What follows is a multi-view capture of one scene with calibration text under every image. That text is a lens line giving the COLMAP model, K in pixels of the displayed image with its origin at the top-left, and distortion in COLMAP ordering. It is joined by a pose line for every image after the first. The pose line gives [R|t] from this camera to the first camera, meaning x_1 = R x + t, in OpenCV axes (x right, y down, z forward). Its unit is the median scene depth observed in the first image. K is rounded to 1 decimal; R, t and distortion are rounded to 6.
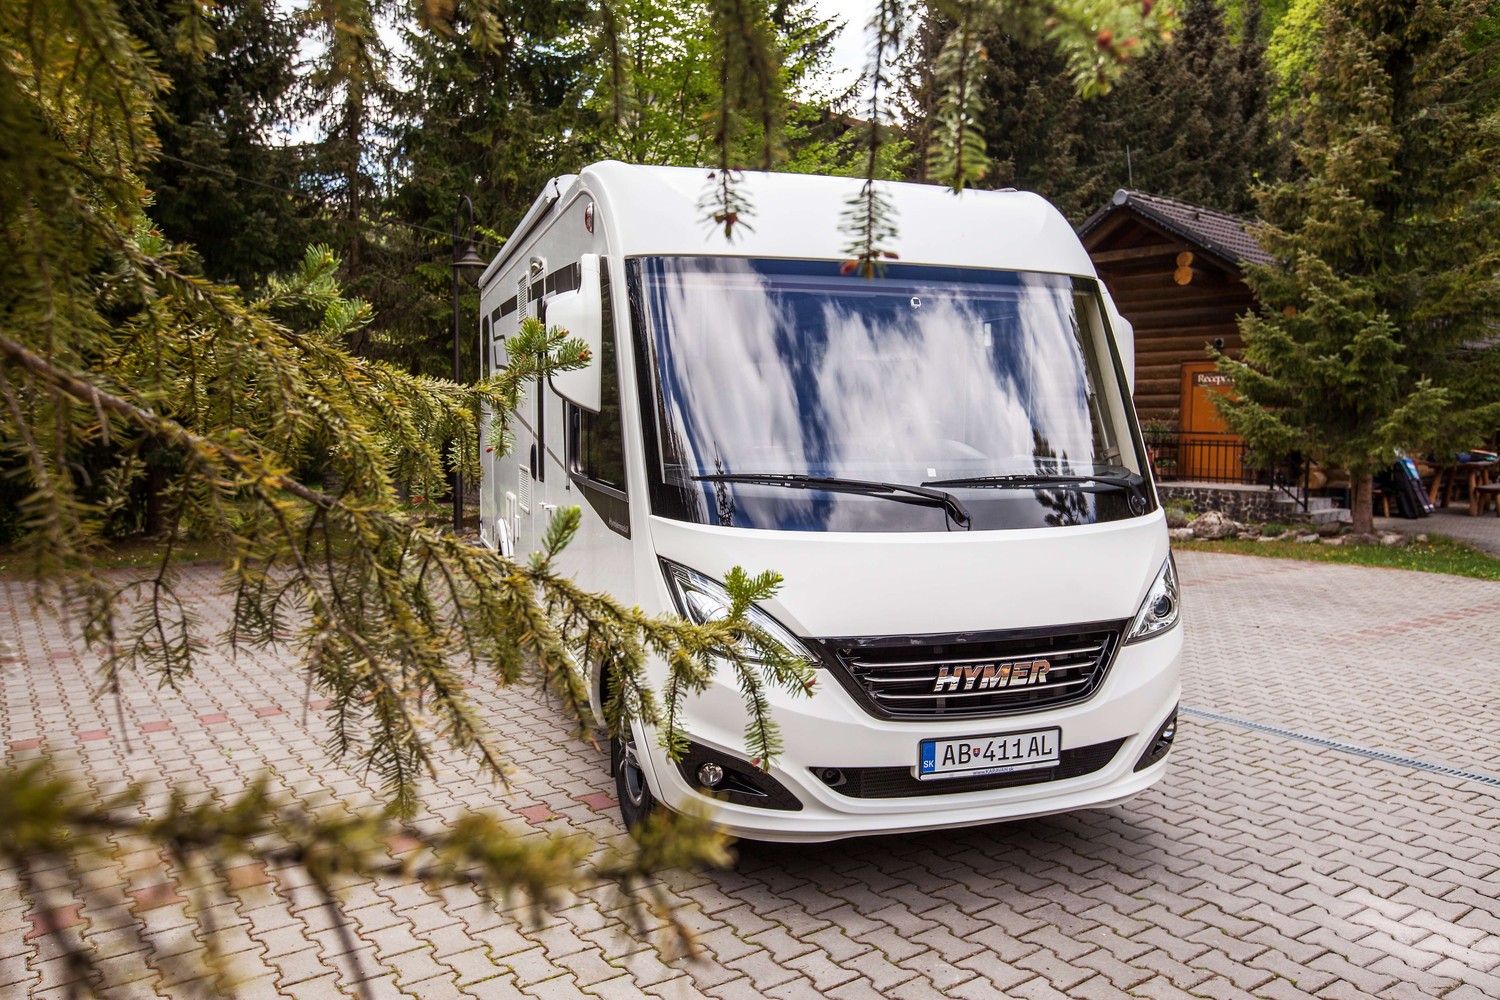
lens RADIAL K [[1097.1, 0, 756.2], [0, 1097.1, 498.2], [0, 0, 1]] dist [-0.015511, 0.004022]
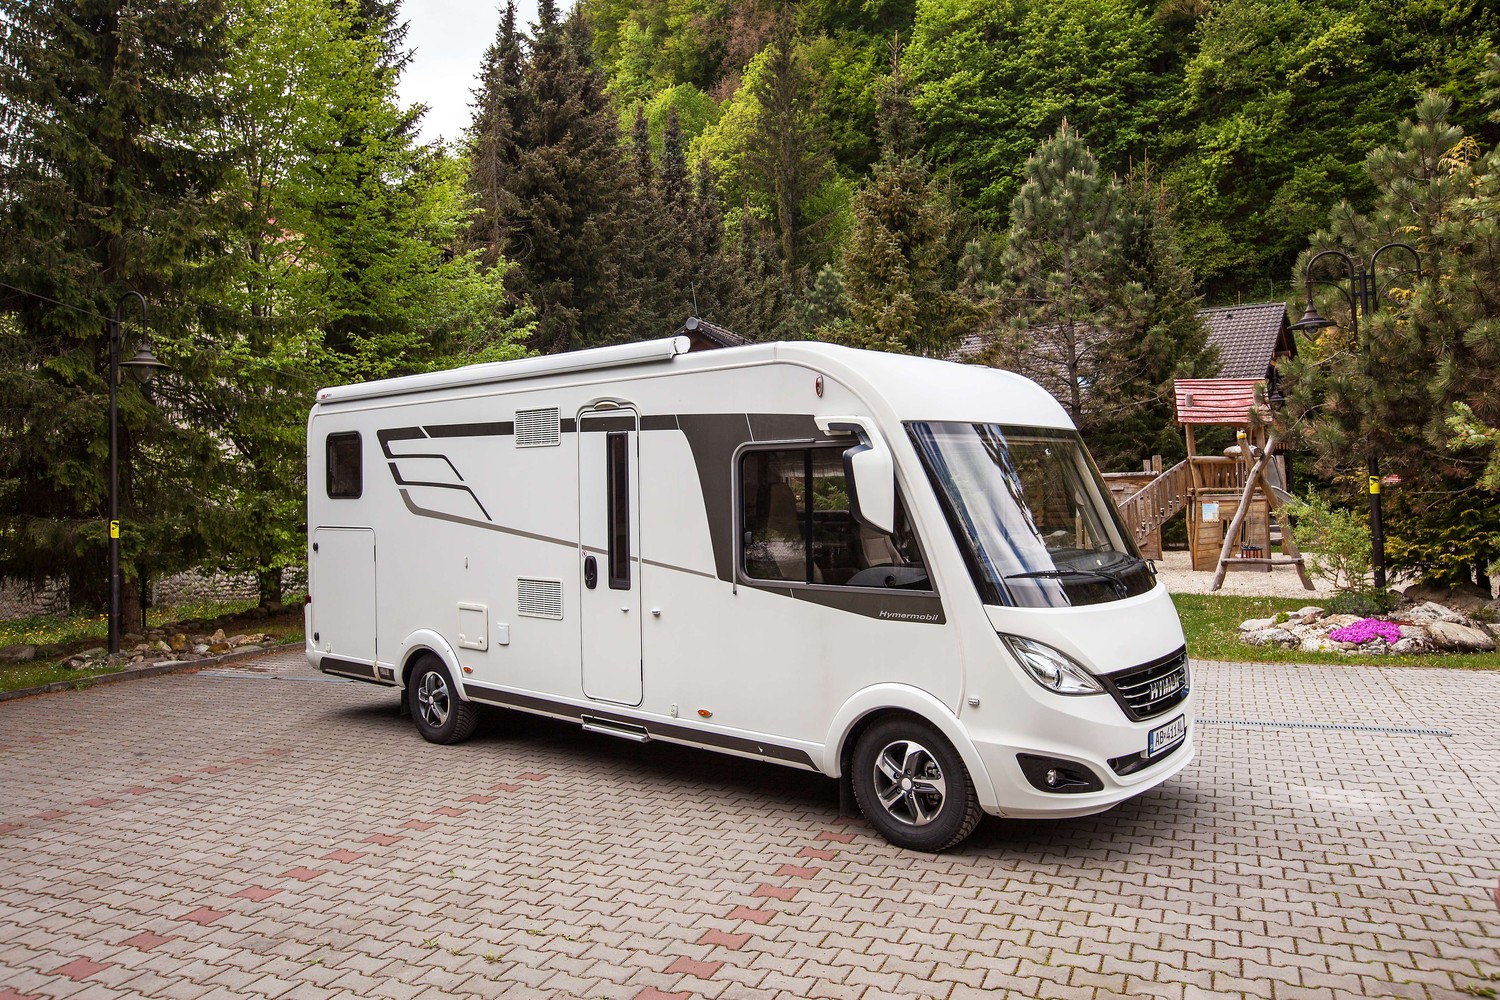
lens RADIAL K [[1071.5, 0, 723.5], [0, 1071.5, 446.0], [0, 0, 1]] dist [-0.011478, -0.002130]
pose [[0.840111, 0.006935, 0.542370, -1.000890], [0.056710, 0.993315, -0.100542, -0.059024], [-0.539442, 0.115224, 0.834102, -0.010662]]
